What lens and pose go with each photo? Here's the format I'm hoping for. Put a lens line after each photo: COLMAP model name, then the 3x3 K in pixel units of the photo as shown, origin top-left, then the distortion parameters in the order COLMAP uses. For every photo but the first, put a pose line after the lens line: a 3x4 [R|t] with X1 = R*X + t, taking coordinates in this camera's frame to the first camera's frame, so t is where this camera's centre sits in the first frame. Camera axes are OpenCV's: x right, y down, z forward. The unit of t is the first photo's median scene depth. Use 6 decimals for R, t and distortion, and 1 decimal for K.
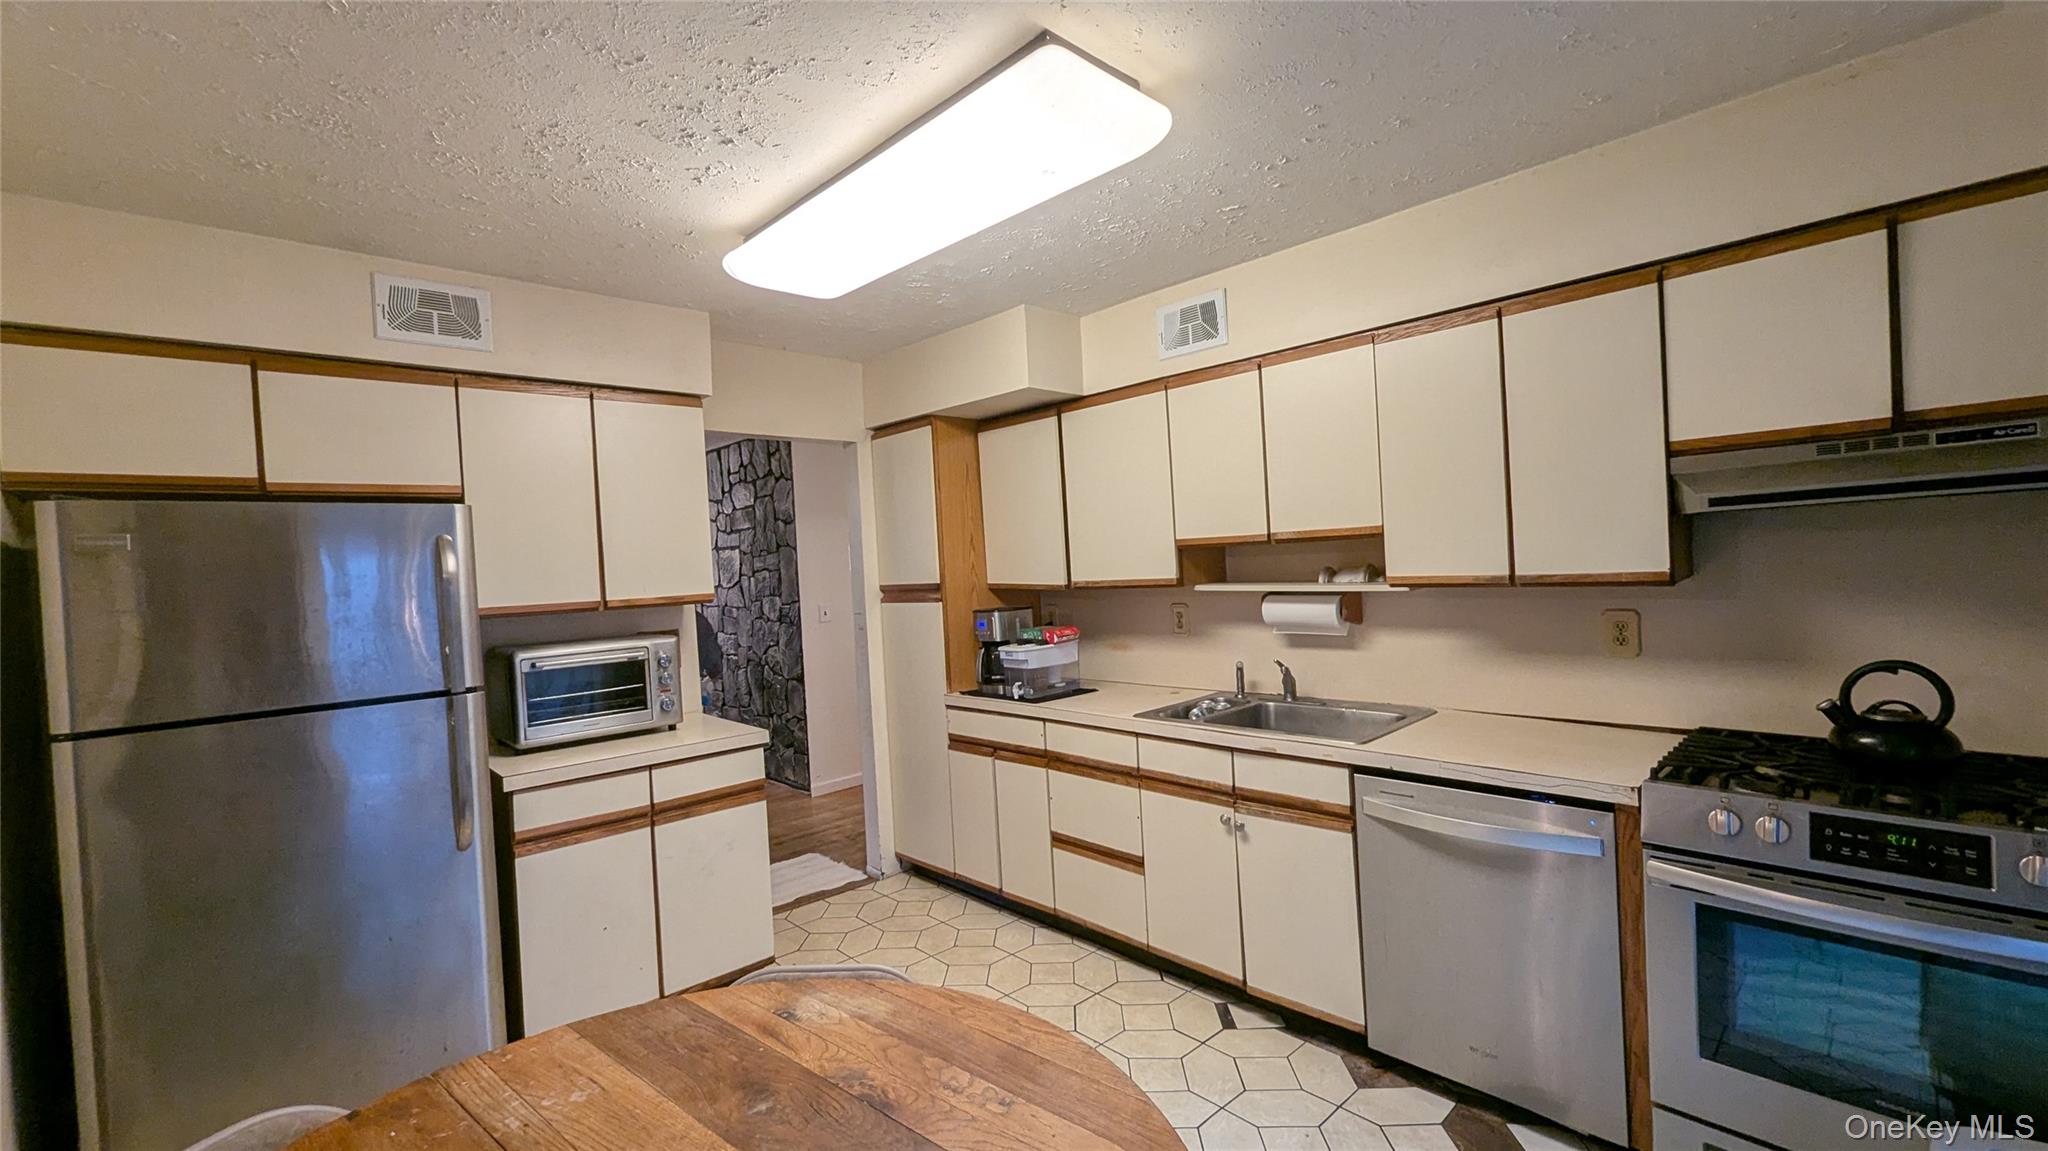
lens RADIAL K [[835.7, 0, 1024.0], [0, 835.7, 575.5], [0, 0, 1]] dist [0.000255, 0.000189]
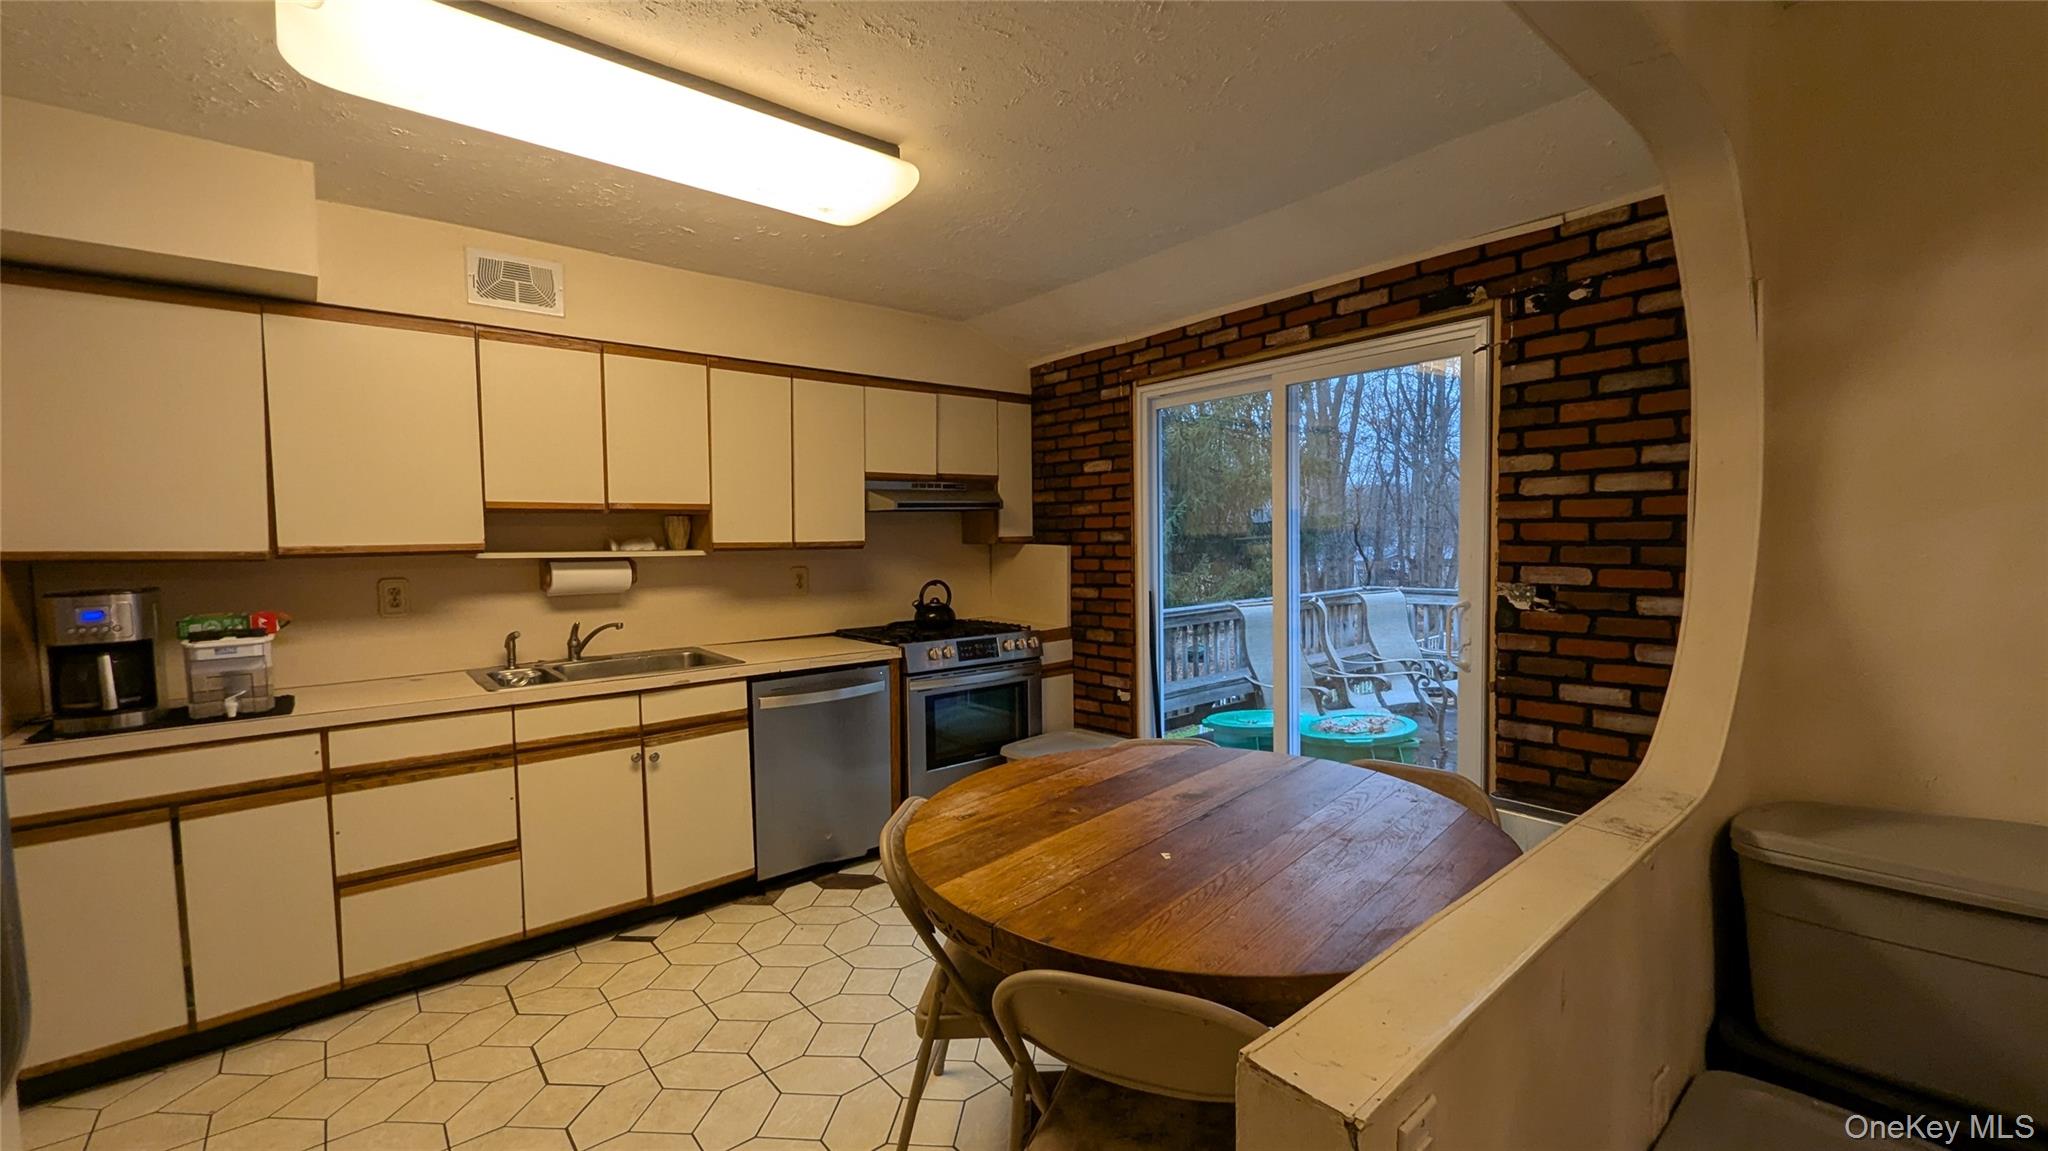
lens RADIAL K [[835.7, 0, 1024.0], [0, 835.7, 575.5], [0, 0, 1]] dist [0.000255, 0.000189]
pose [[0.053965, 0.006056, 0.998524, -0.862252], [0.030962, 0.999491, -0.007735, 0.078948], [-0.998063, 0.031334, 0.053750, 0.434756]]
